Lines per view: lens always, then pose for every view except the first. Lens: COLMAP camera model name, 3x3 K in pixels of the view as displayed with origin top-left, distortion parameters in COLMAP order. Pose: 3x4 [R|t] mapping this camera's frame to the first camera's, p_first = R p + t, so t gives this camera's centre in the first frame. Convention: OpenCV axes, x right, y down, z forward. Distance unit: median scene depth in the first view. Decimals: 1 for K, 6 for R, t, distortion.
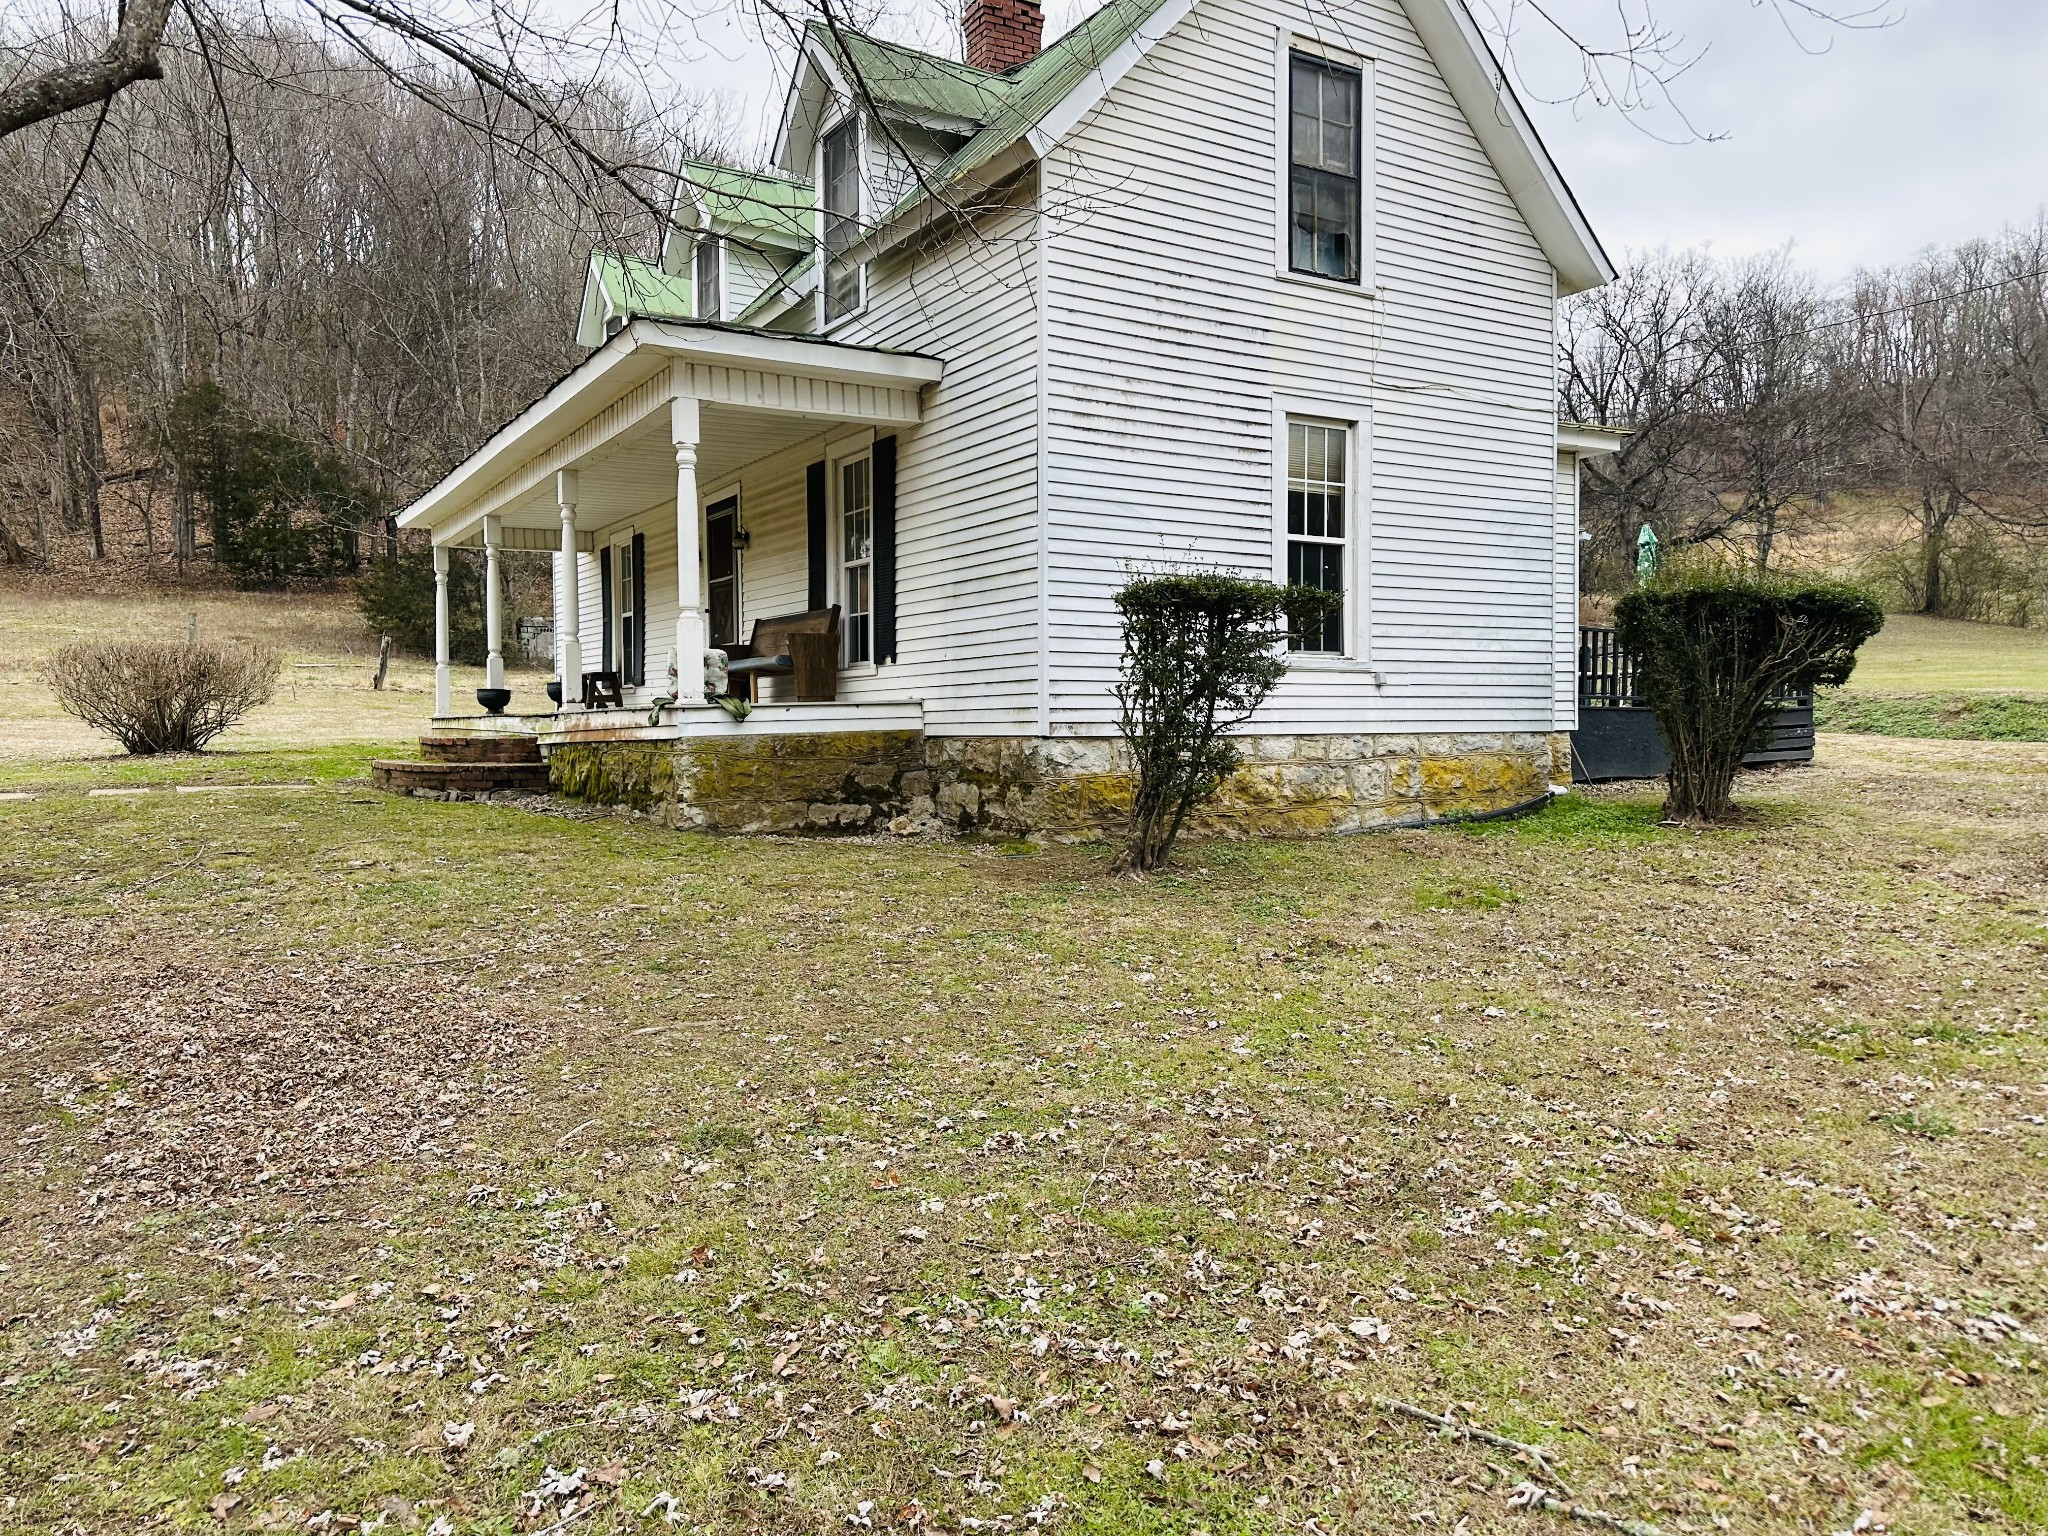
lens RADIAL K [[1467.7, 0, 1024.0], [0, 1467.7, 768.0], [0, 0, 1]] dist [0.109477, -0.098301]
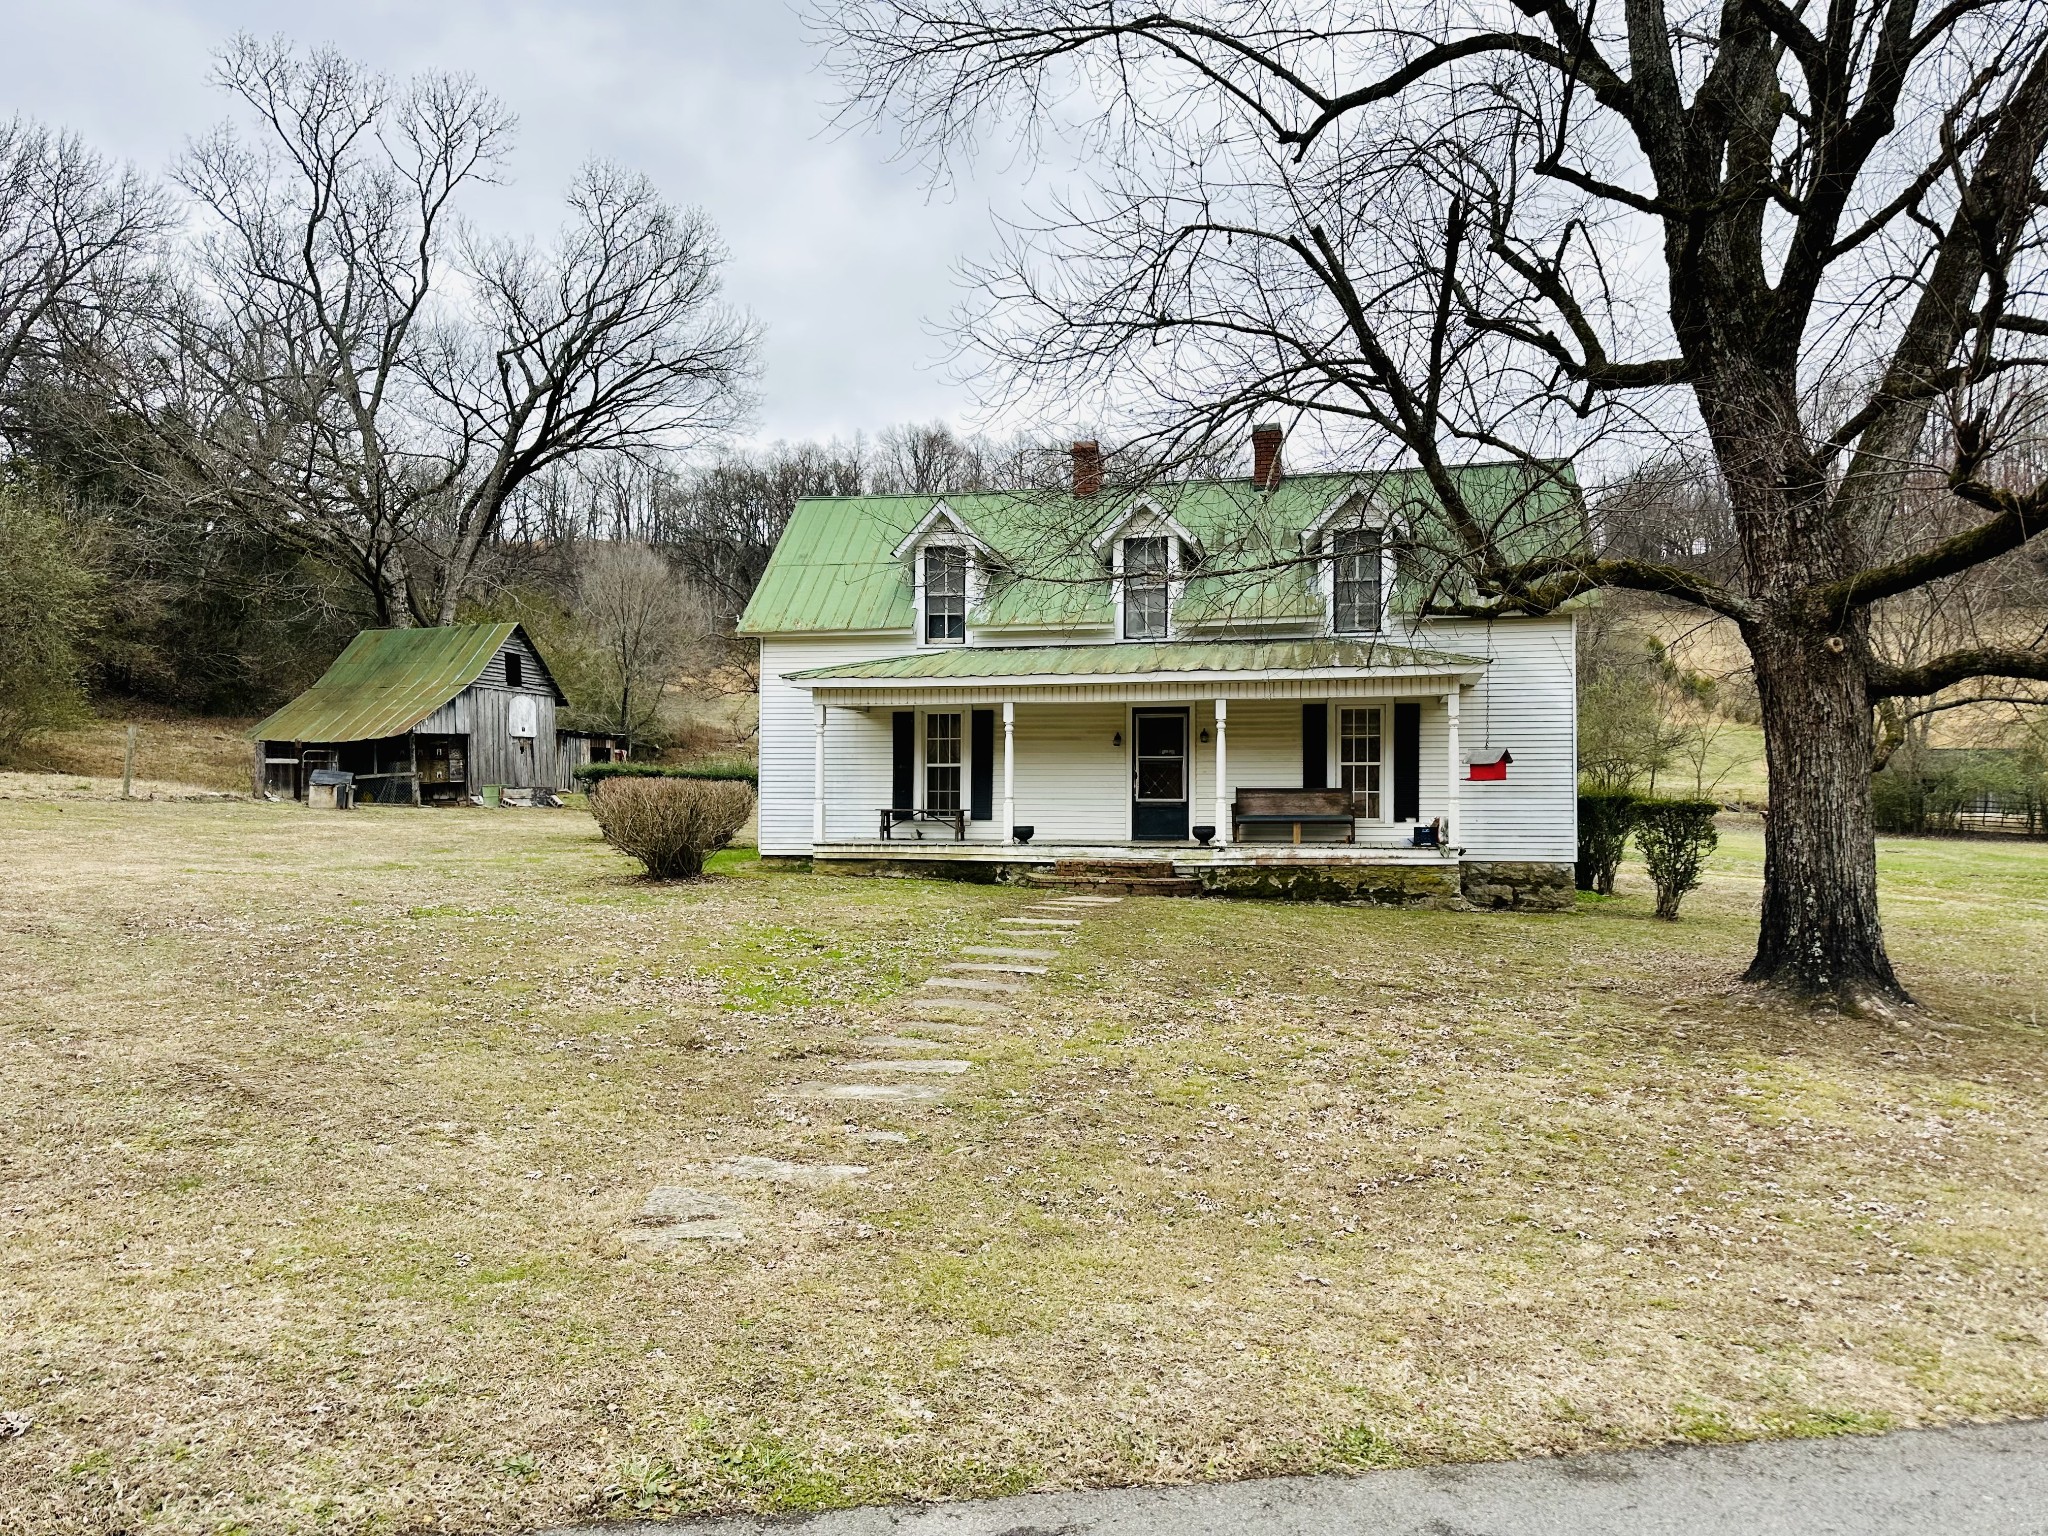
lens RADIAL K [[1513.2, 0, 1024.0], [0, 1513.2, 768.0], [0, 0, 1]] dist [0.085708, -0.000414]
pose [[0.702287, 0.034304, 0.711067, -1.912673], [0.013162, 0.998042, -0.061149, -0.028790], [-0.711772, 0.052303, 0.700460, -0.013859]]
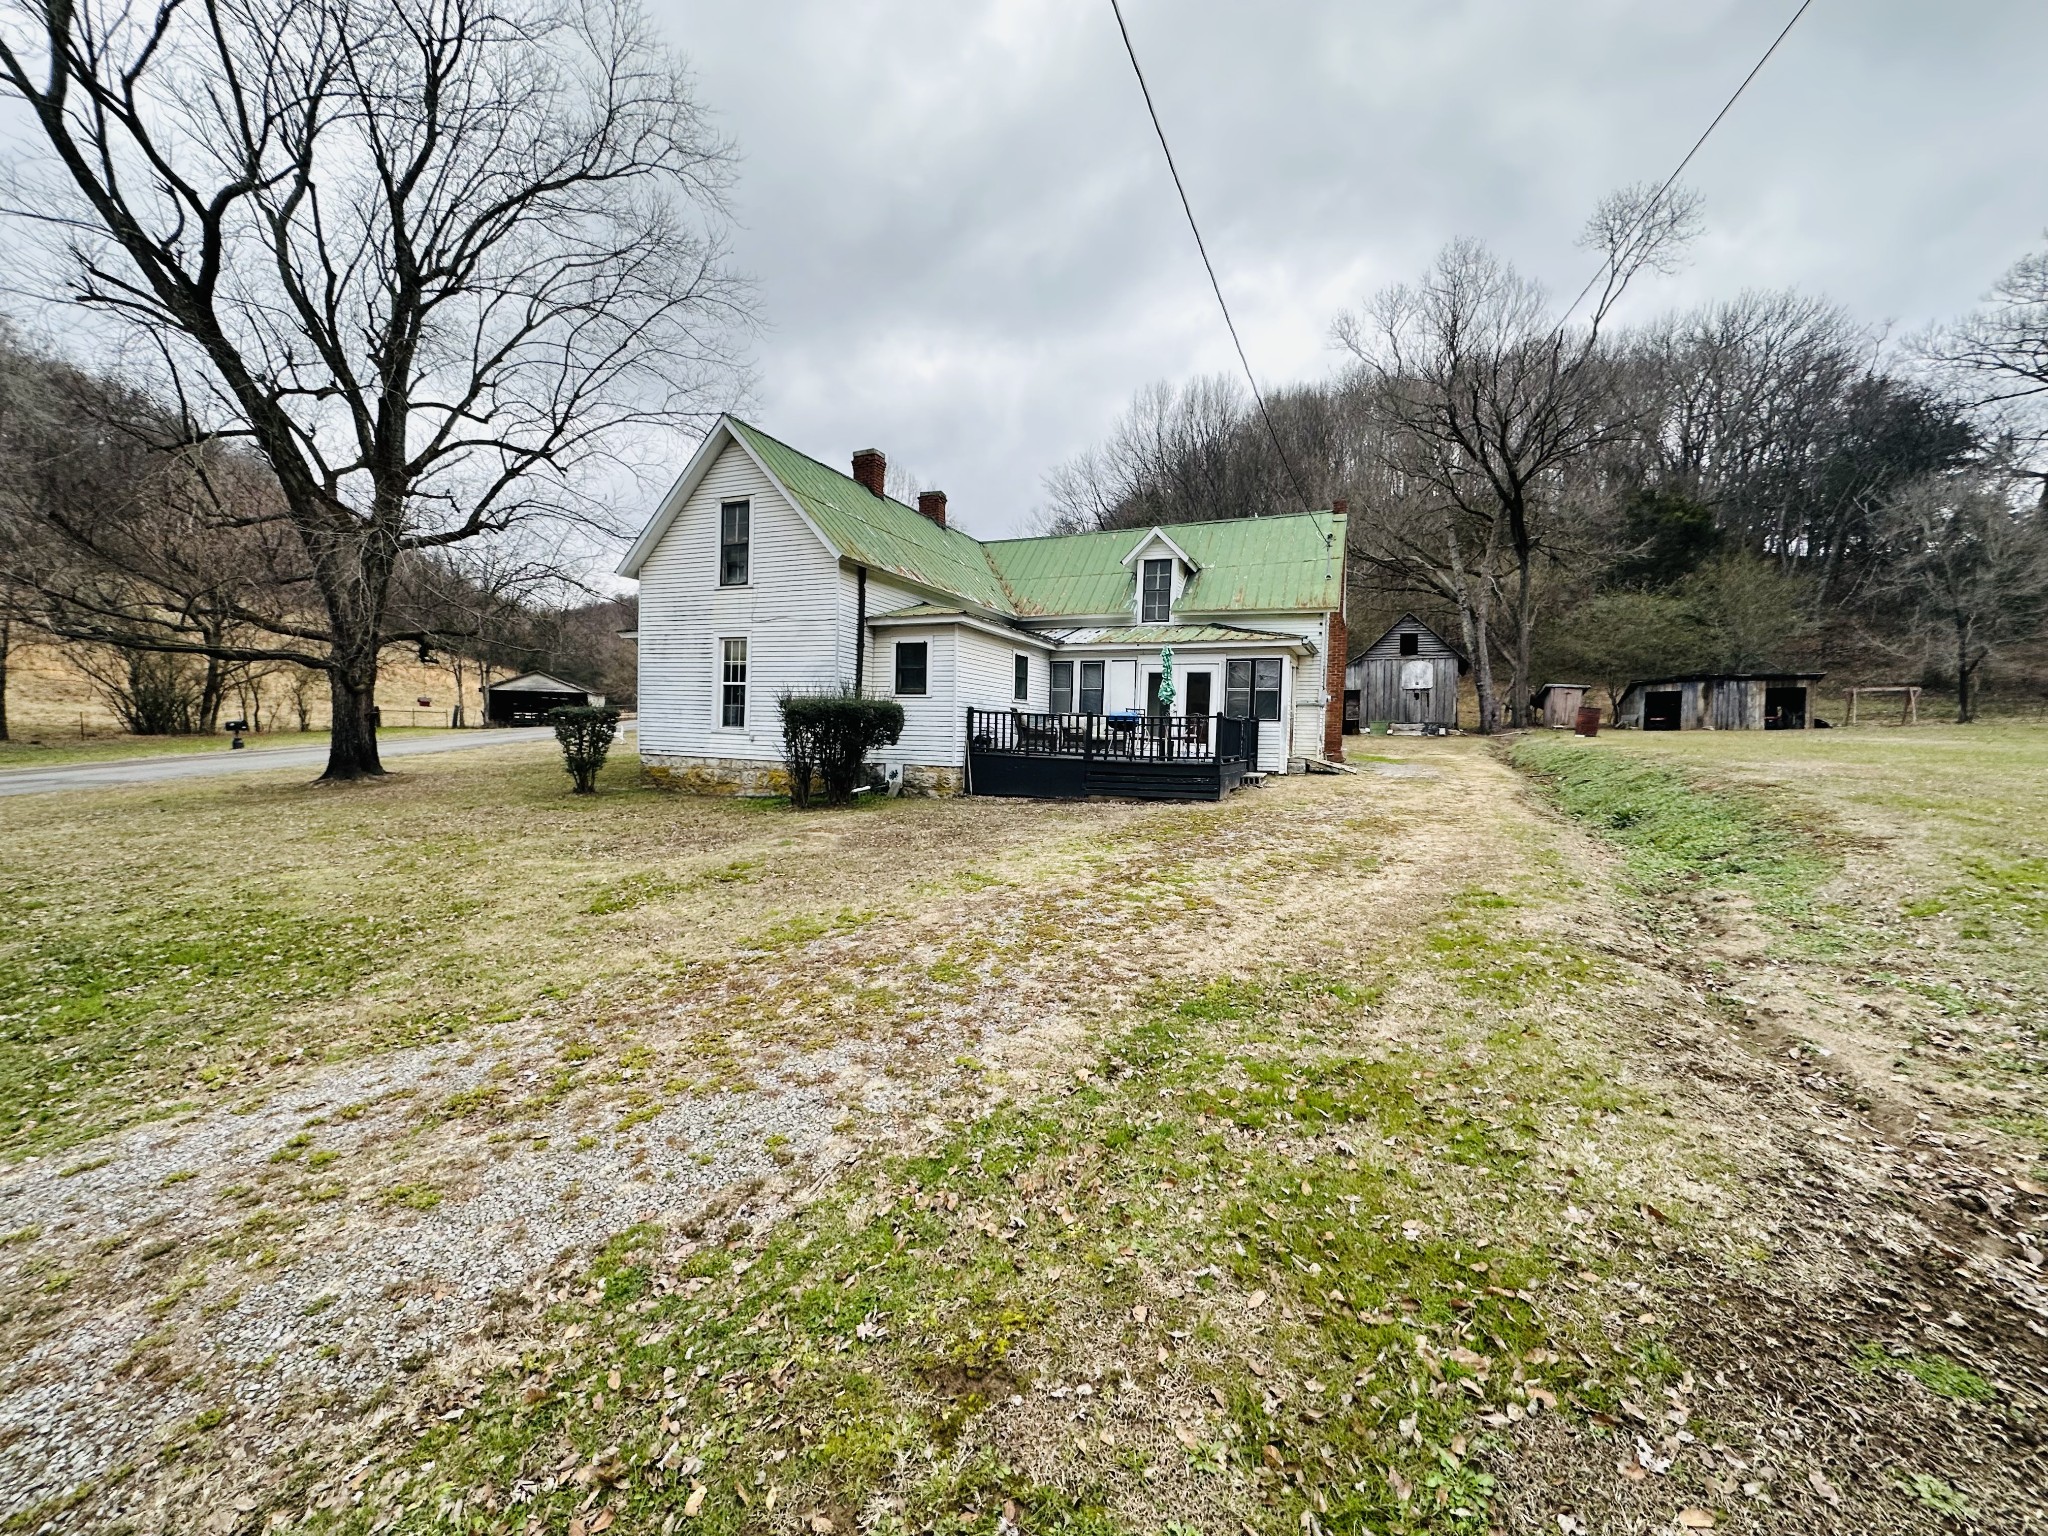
lens RADIAL K [[815.2, 0, 1024.0], [0, 815.2, 768.0], [0, 0, 1]] dist [-0.001035, 0.000253]
pose [[0.570190, 0.061316, -0.819221, 1.662407], [-0.056975, 0.997761, 0.035024, -0.084859], [0.819535, 0.026705, 0.572407, 0.595509]]
